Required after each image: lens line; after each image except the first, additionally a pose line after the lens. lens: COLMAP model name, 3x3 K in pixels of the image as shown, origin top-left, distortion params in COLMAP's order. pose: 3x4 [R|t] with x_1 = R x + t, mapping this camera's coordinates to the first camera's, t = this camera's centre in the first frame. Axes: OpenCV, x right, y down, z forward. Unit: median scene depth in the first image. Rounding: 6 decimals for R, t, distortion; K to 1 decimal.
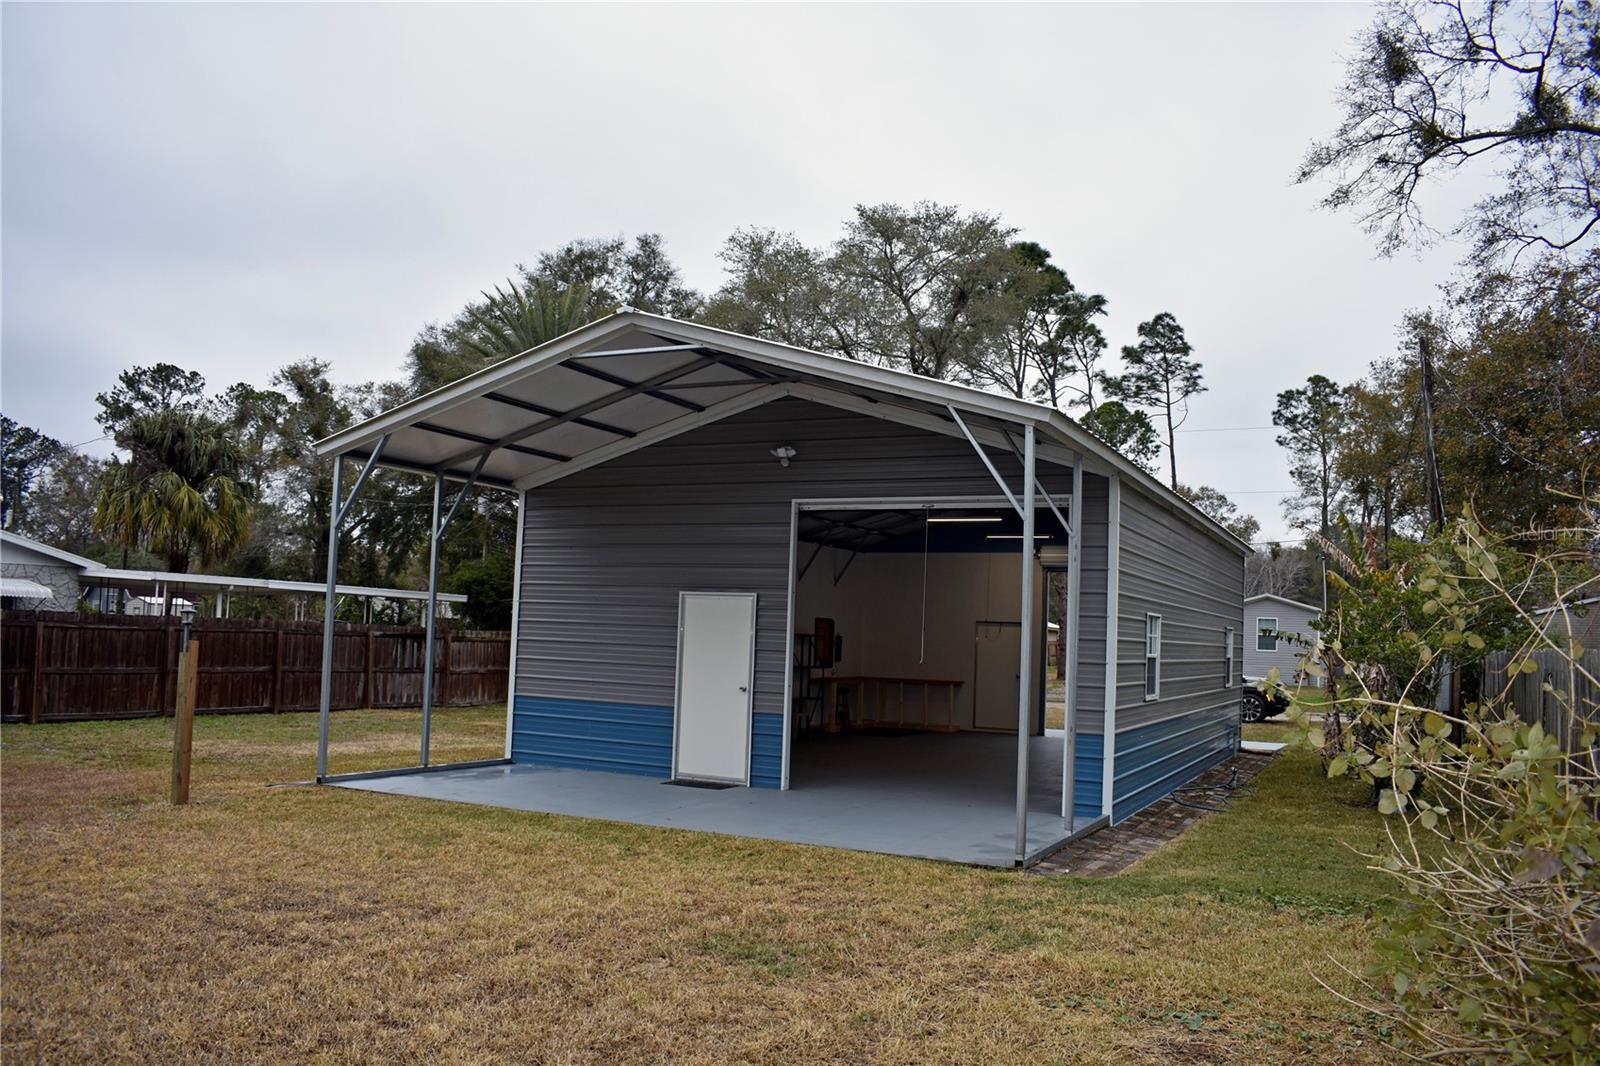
lens RADIAL K [[1245.6, 0, 802.3], [0, 1245.6, 537.8], [0, 0, 1]] dist [-0.091026, 0.000418]
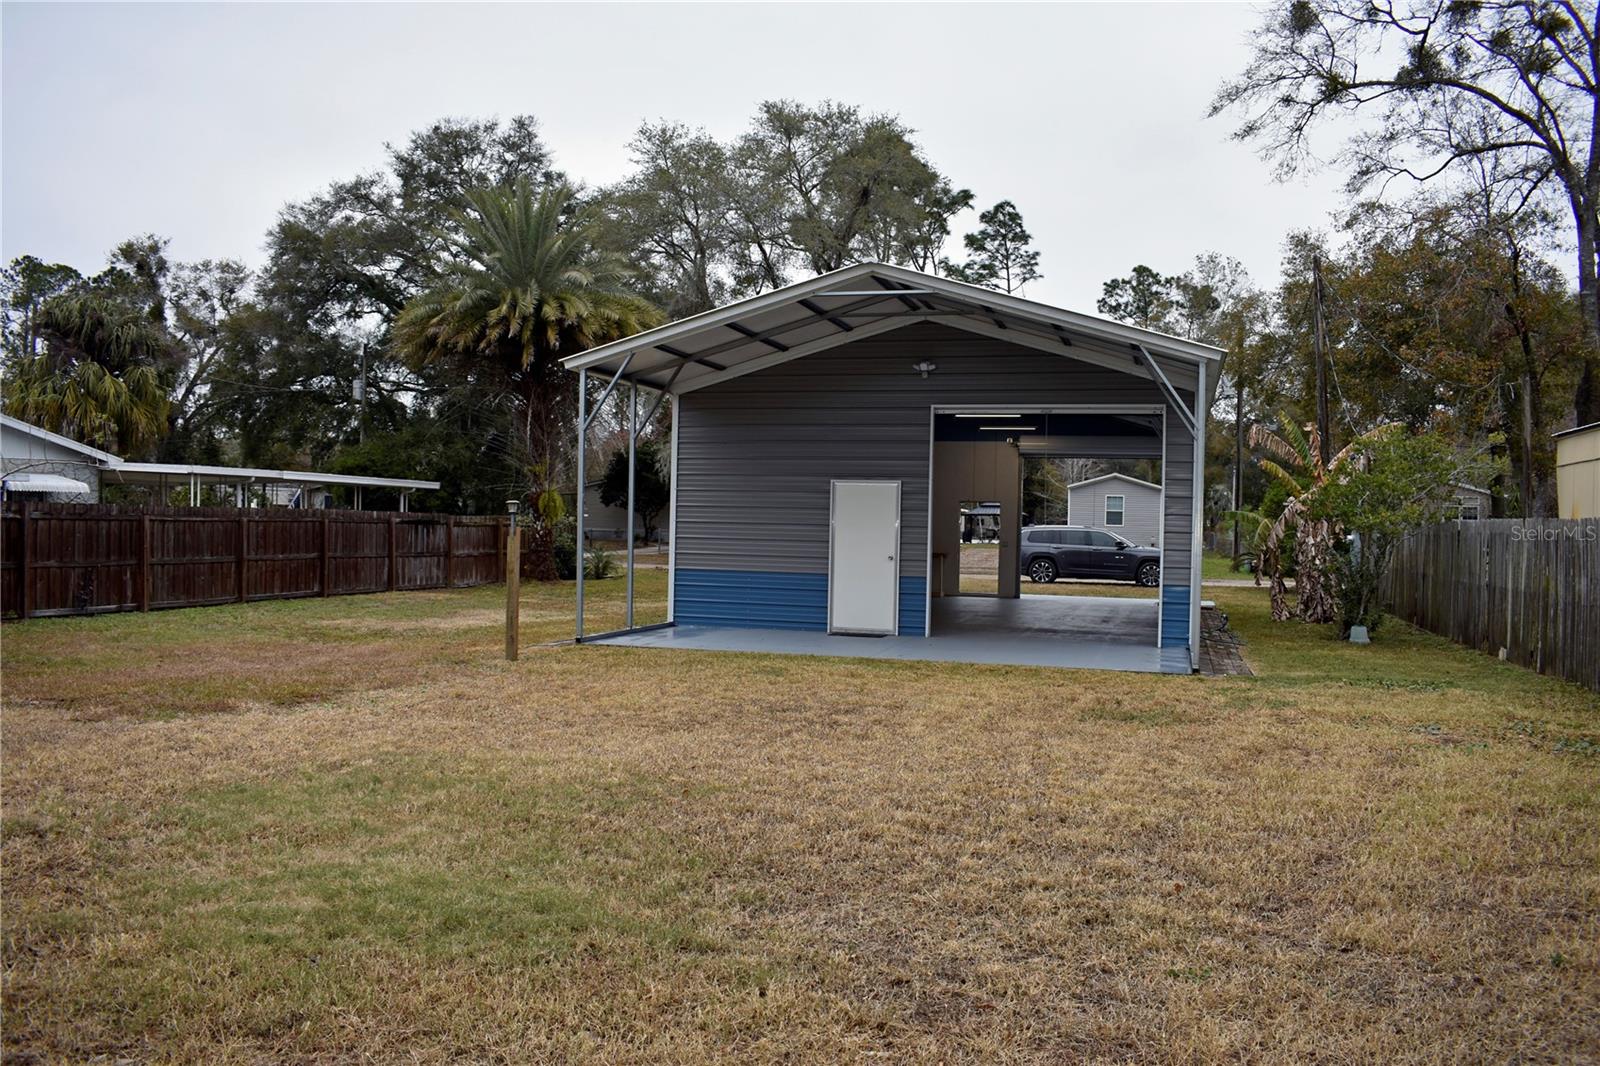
lens RADIAL K [[1271.1, 0, 800.1], [0, 1271.1, 532.4], [0, 0, 1]] dist [-0.094480, 0.002046]
pose [[0.985995, -0.015835, 0.166021, -0.178985], [0.000604, 0.995815, 0.091391, -0.010235], [-0.166773, -0.090011, 0.981878, -0.118564]]
